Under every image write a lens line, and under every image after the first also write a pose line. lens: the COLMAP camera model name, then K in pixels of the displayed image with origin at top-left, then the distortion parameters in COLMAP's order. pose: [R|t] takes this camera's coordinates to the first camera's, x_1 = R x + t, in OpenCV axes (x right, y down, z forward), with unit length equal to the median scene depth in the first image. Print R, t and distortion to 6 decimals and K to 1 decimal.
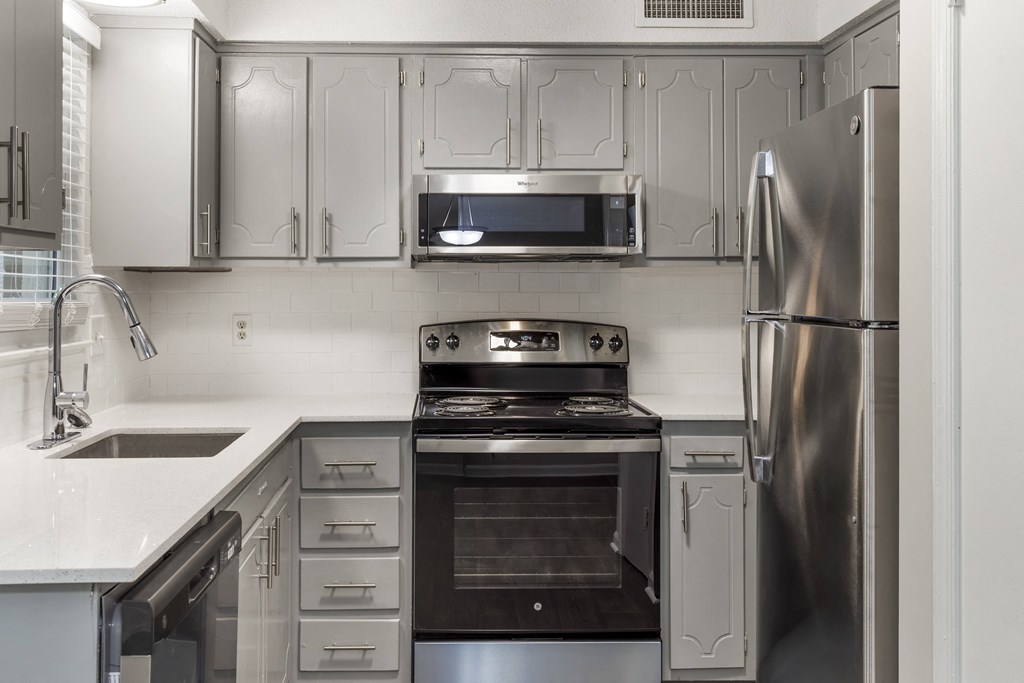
lens RADIAL K [[1305.4, 0, 512.0], [0, 1305.4, 341.5], [0, 0, 1]] dist [0.011204, 0.019418]
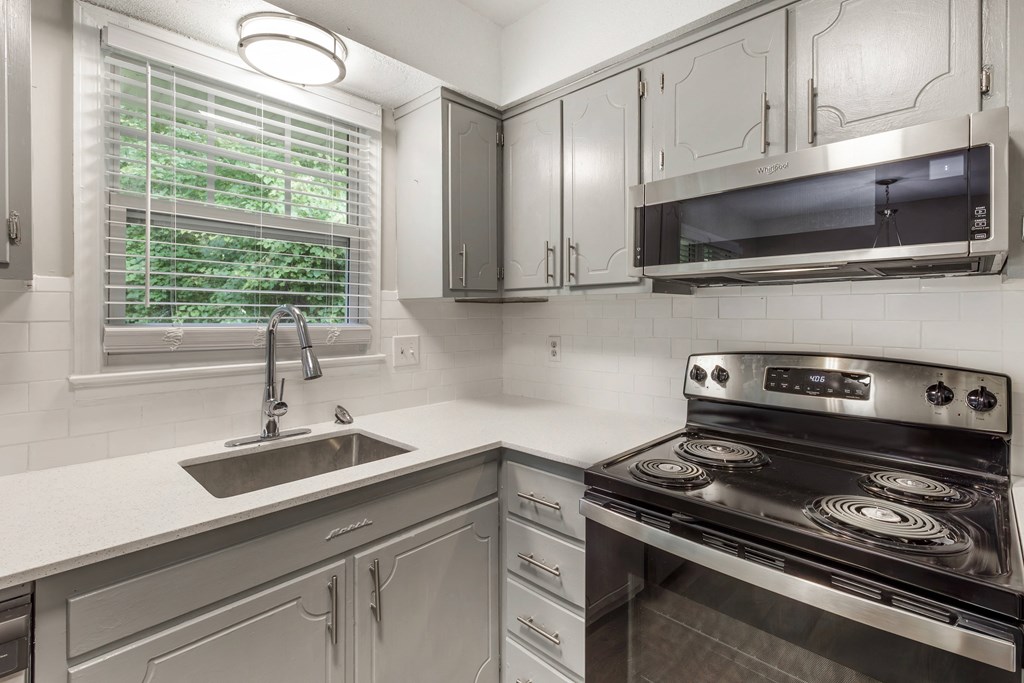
lens RADIAL K [[483.0, 0, 509.9], [0, 483.0, 321.3], [0, 0, 1]] dist [0.002848, 0.000341]
pose [[0.637137, 0.009118, -0.770697, 0.123746], [-0.029253, 0.999496, -0.012359, -0.029404], [0.770195, 0.030419, 0.637082, 0.714218]]
